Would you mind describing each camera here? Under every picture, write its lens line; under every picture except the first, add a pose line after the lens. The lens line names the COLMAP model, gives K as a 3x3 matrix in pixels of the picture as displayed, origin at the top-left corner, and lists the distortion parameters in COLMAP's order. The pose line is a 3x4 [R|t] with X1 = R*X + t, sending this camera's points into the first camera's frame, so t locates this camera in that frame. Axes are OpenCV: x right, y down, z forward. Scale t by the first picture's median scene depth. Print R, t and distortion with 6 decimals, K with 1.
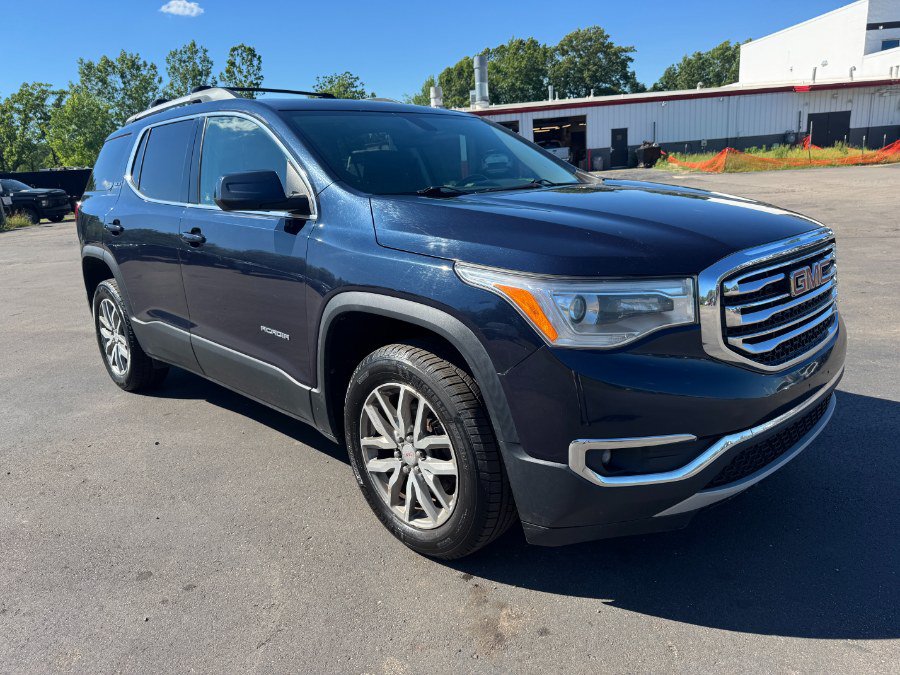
lens RADIAL K [[652.2, 0, 440.8], [0, 652.2, 340.9], [0, 0, 1]] dist [0.026291, -0.016479]
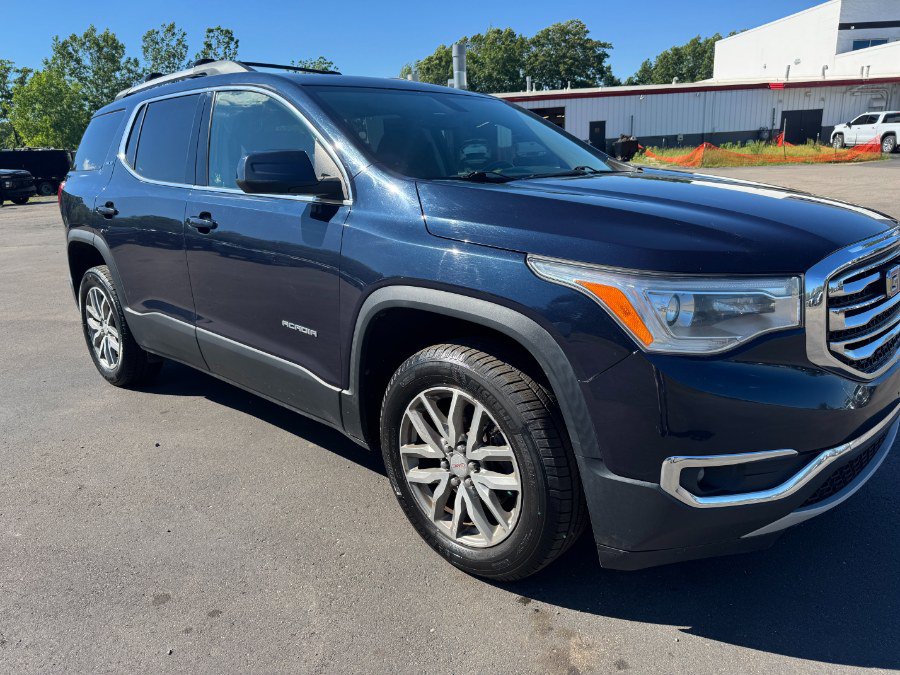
lens RADIAL K [[652.2, 0, 440.3], [0, 652.2, 337.9], [0, 0, 1]] dist [0.026291, -0.016479]
pose [[0.999005, 0.009642, 0.043533, -0.088176], [-0.010107, 0.999894, 0.010472, -0.009807], [-0.043428, -0.010901, 0.998997, 0.070913]]
